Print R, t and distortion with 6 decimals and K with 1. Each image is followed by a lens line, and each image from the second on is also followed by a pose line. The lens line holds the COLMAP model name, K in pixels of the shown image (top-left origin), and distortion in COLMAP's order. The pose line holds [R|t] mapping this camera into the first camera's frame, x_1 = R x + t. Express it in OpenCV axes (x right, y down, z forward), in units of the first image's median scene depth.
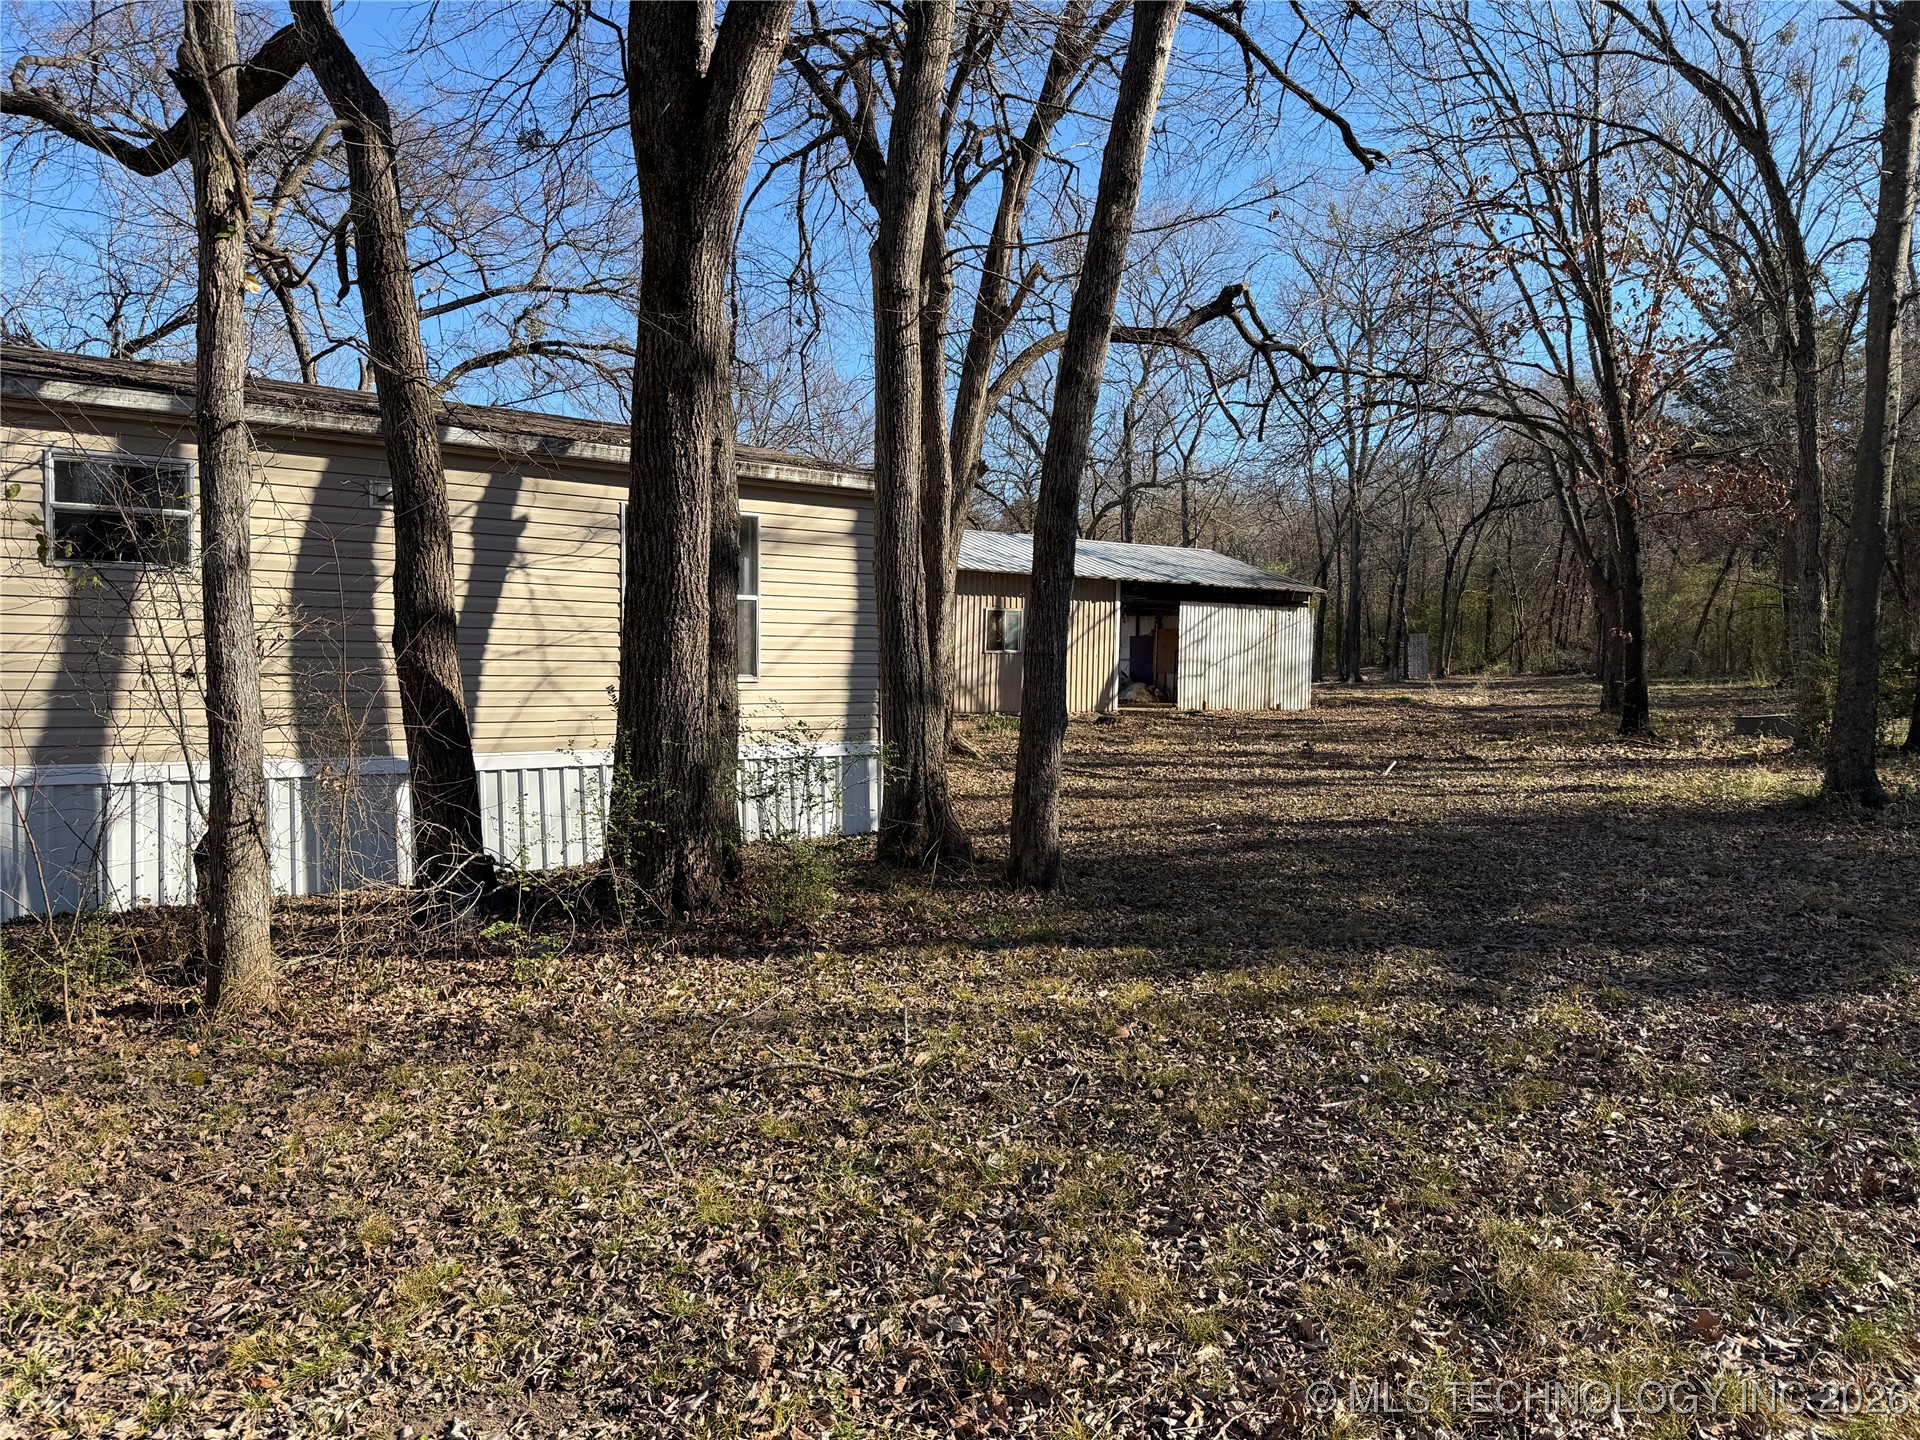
lens RADIAL K [[1371.4, 0, 959.3], [0, 1371.4, 734.7], [0, 0, 1]] dist [0.084662, -0.122410]
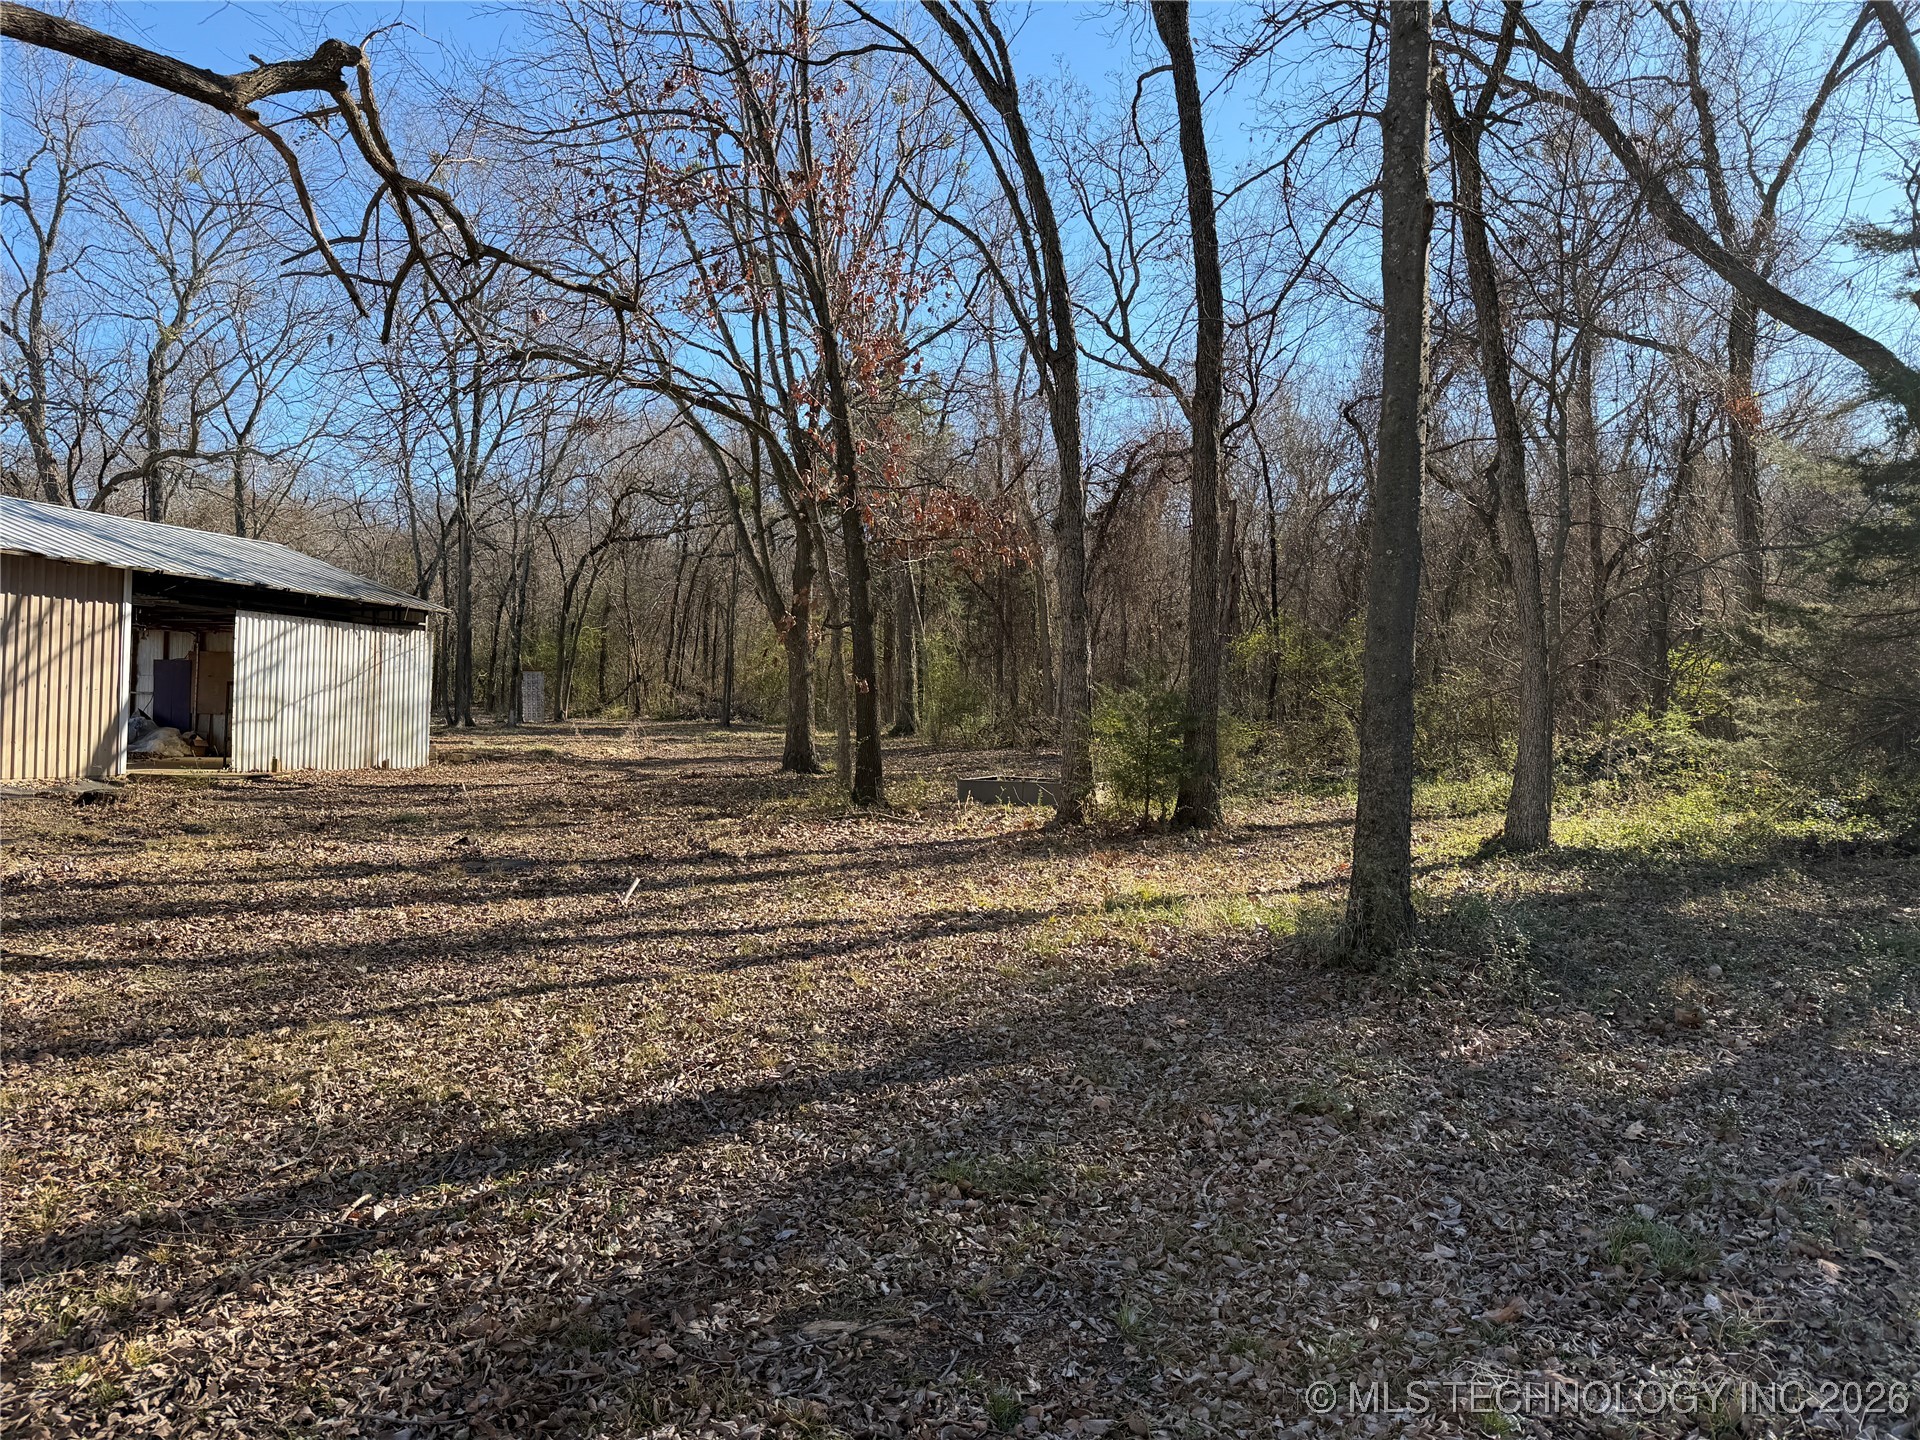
lens RADIAL K [[1371.4, 0, 959.3], [0, 1371.4, 734.7], [0, 0, 1]] dist [0.084662, -0.122410]
pose [[0.800897, 0.006396, 0.598768, 0.035604], [0.009813, 0.999669, -0.023803, -0.015829], [-0.598722, 0.024939, 0.800569, 0.234485]]
